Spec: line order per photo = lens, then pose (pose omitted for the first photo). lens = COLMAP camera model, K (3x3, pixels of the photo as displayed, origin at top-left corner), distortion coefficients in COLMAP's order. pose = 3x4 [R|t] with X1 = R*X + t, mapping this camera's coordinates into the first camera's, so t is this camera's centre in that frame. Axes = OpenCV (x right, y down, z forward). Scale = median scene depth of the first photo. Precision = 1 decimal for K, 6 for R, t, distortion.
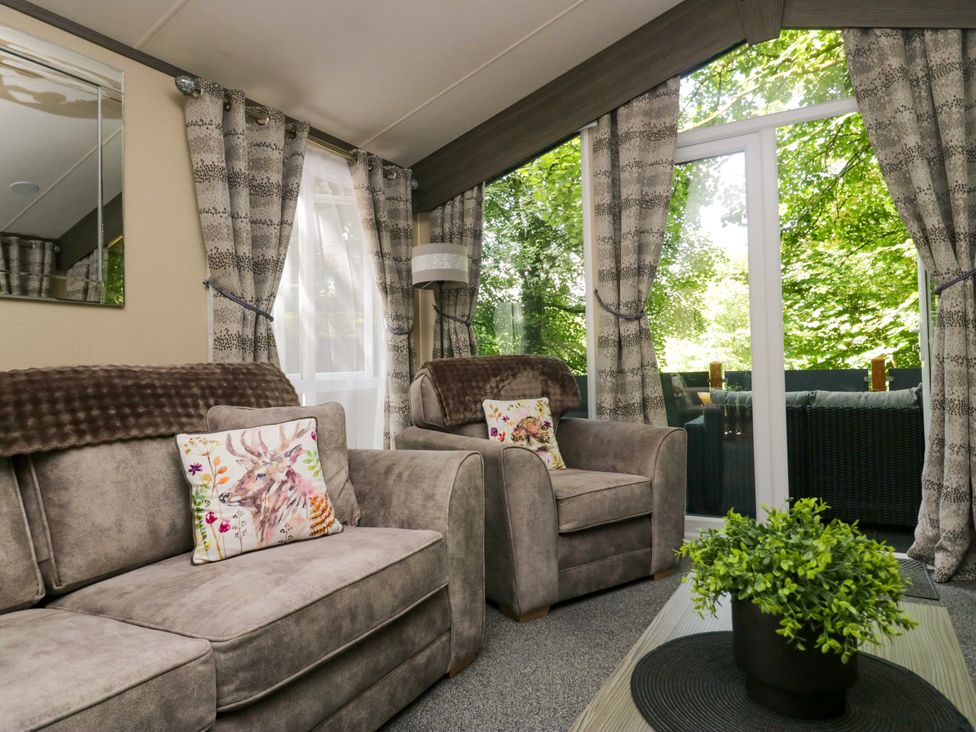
lens RADIAL K [[605.3, 0, 490.4], [0, 605.3, 359.2], [0, 0, 1]] dist [0.005210, -0.022796]
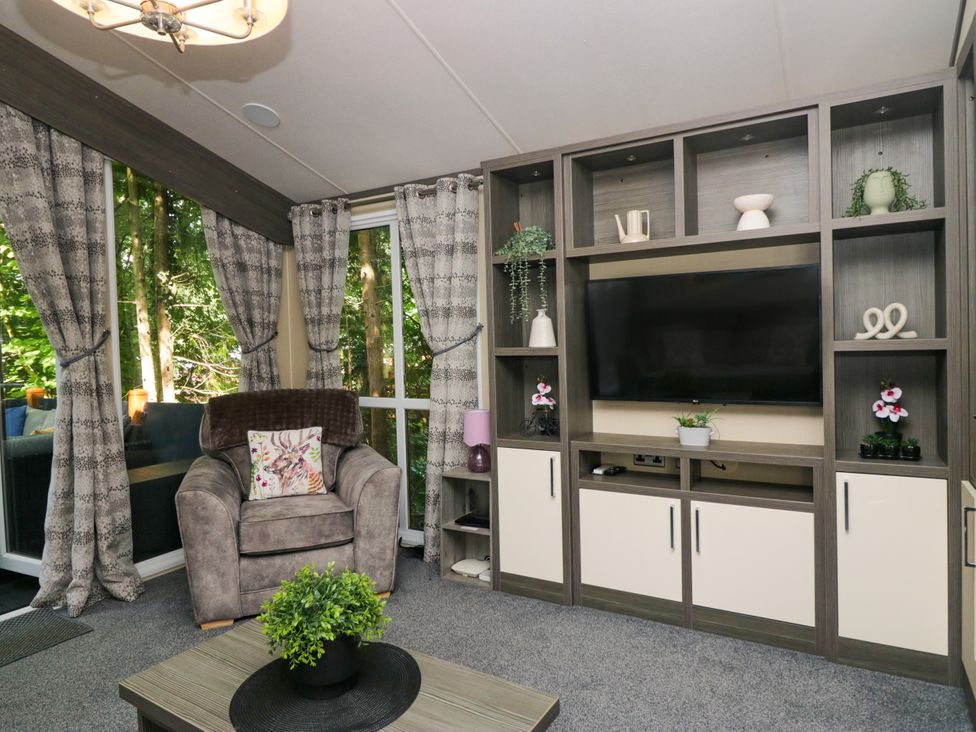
lens RADIAL K [[605.3, 0, 490.4], [0, 605.3, 359.2], [0, 0, 1]] dist [0.005210, -0.022796]
pose [[0.012218, -0.000430, 0.999925, -0.358529], [0.016950, 0.999856, 0.000223, -0.098956], [-0.999782, 0.016946, 0.012224, 0.164316]]
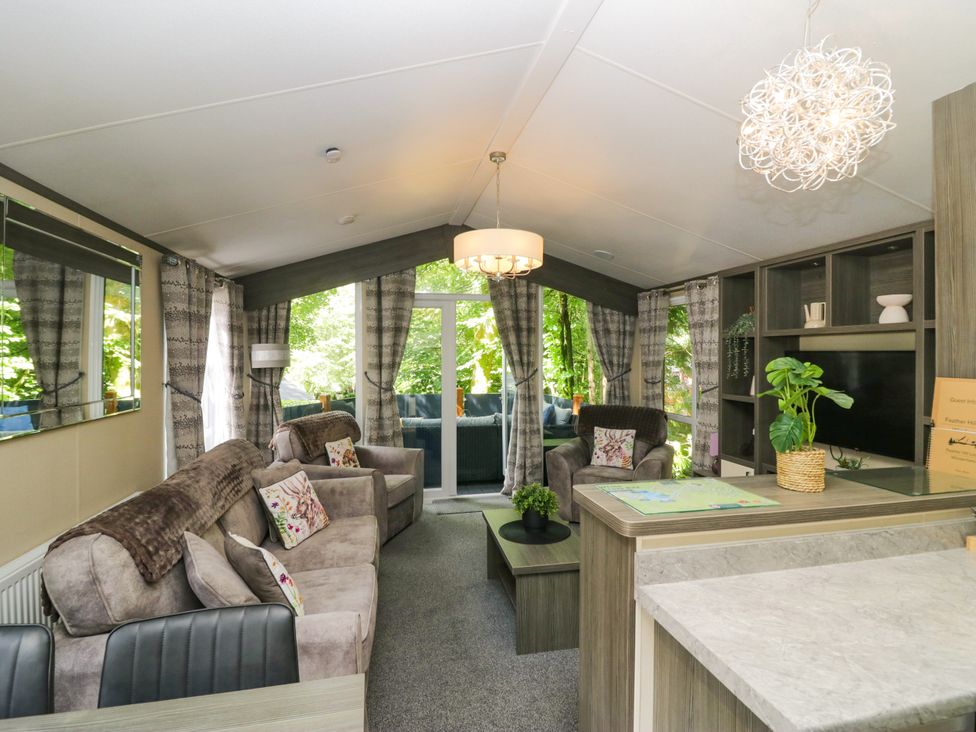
lens RADIAL K [[506.6, 0, 492.0], [0, 506.6, 355.3], [0, 0, 1]] dist [0.001705, -0.015451]
pose [[0.749039, 0.024342, 0.662078, -0.654045], [-0.025570, 0.999642, -0.007824, -0.197248], [-0.662032, -0.011068, 0.749394, -0.452588]]
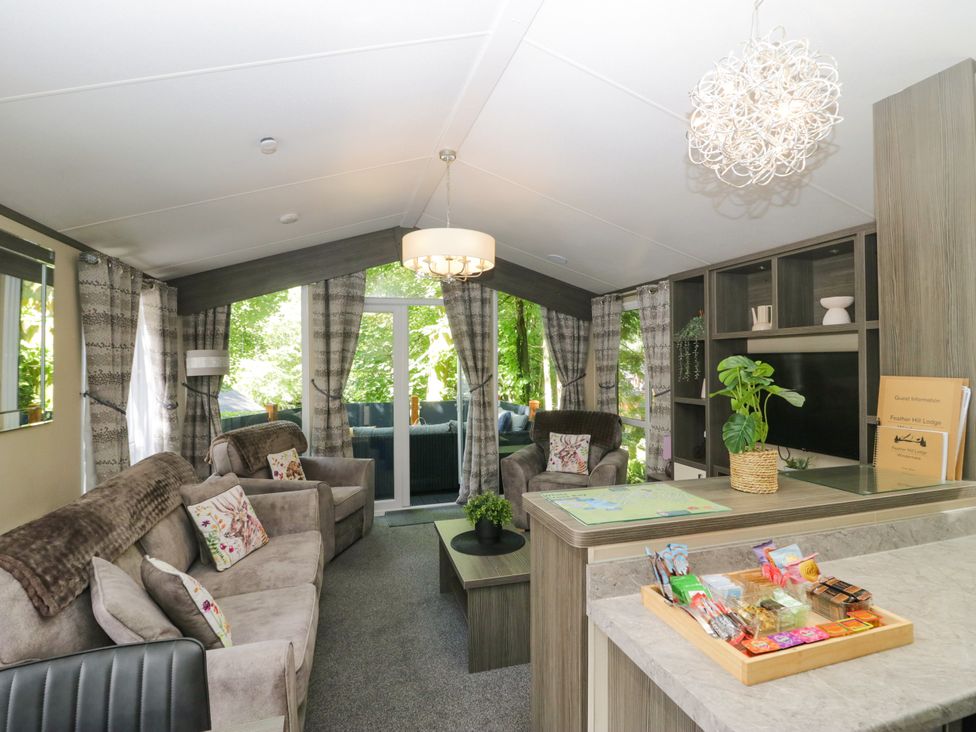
lens RADIAL K [[506.6, 0, 492.0], [0, 506.6, 355.3], [0, 0, 1]] dist [0.001705, -0.015451]
pose [[0.691820, 0.030220, 0.721438, -0.617109], [-0.017393, 0.999531, -0.025190, -0.189551], [-0.721861, 0.004879, 0.692021, -0.434793]]
